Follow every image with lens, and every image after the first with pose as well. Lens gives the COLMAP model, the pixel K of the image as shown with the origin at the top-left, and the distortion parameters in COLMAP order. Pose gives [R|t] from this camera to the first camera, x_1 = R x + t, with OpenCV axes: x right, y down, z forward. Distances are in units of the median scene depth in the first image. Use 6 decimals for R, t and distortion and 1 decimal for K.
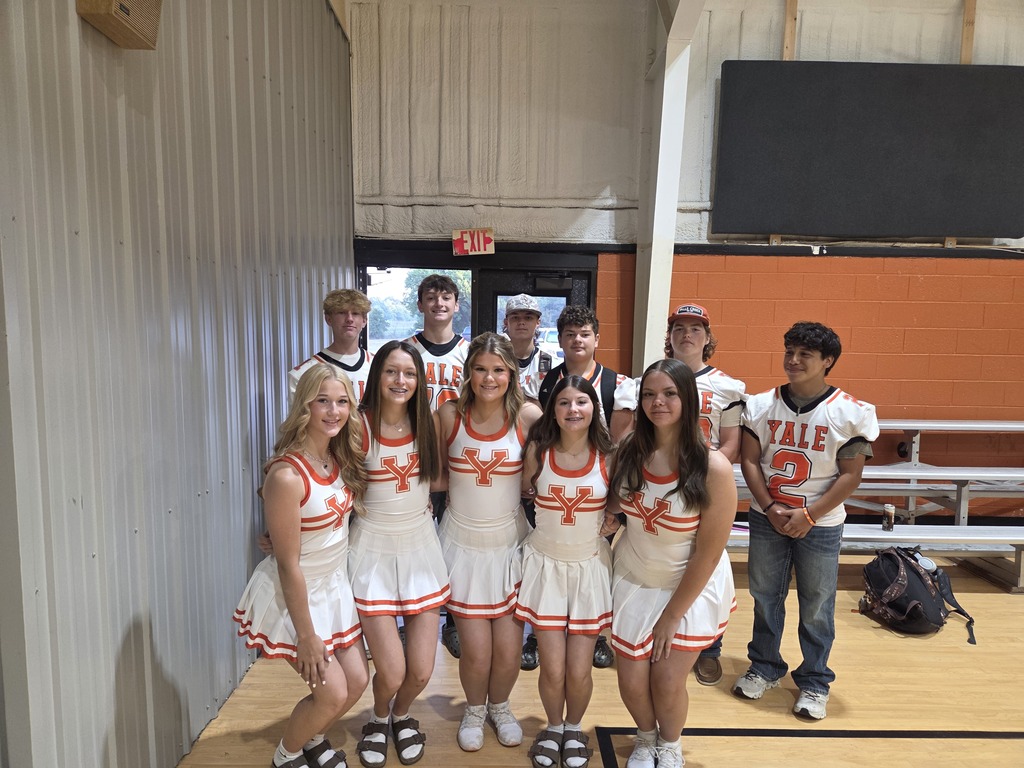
lens RADIAL K [[683.9, 0, 510.6], [0, 683.9, 393.1], [0, 0, 1]] dist [0.006114, 0.000260]
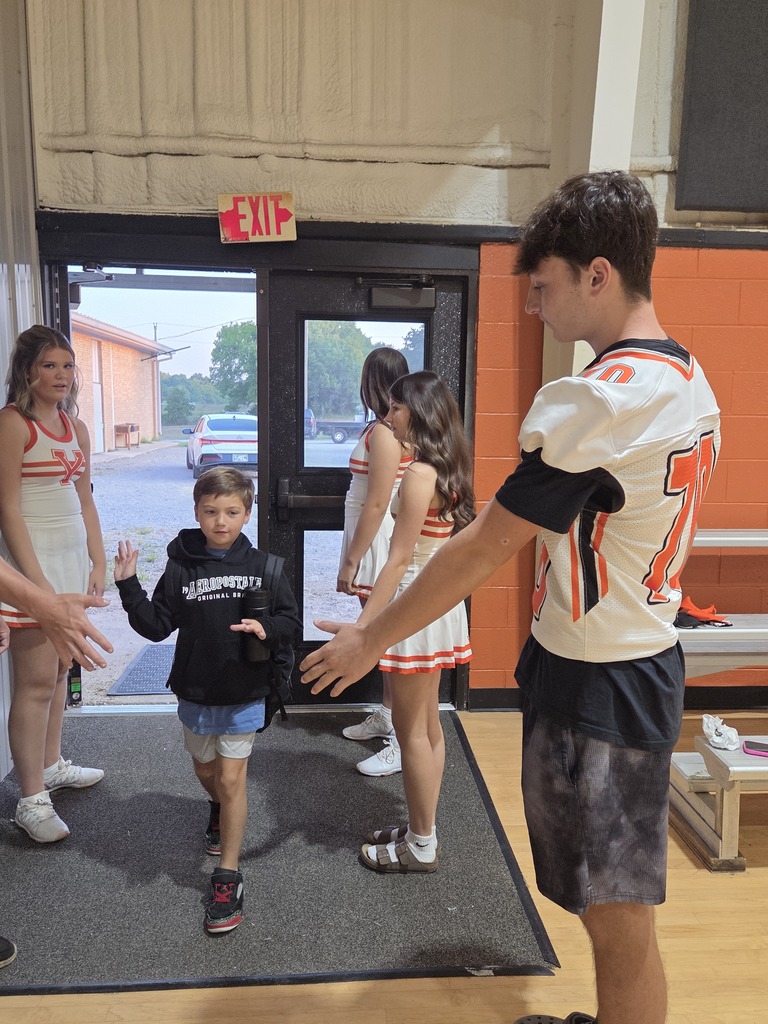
lens RADIAL K [[803.7, 0, 388.6], [0, 803.7, 512.7], [0, 0, 1]] dist [0.004328, 0.000770]
pose [[0.998491, -0.013859, 0.053146, 0.013305], [0.012316, 0.999496, 0.029245, -0.001101], [-0.053525, -0.028546, 0.998158, 0.330525]]
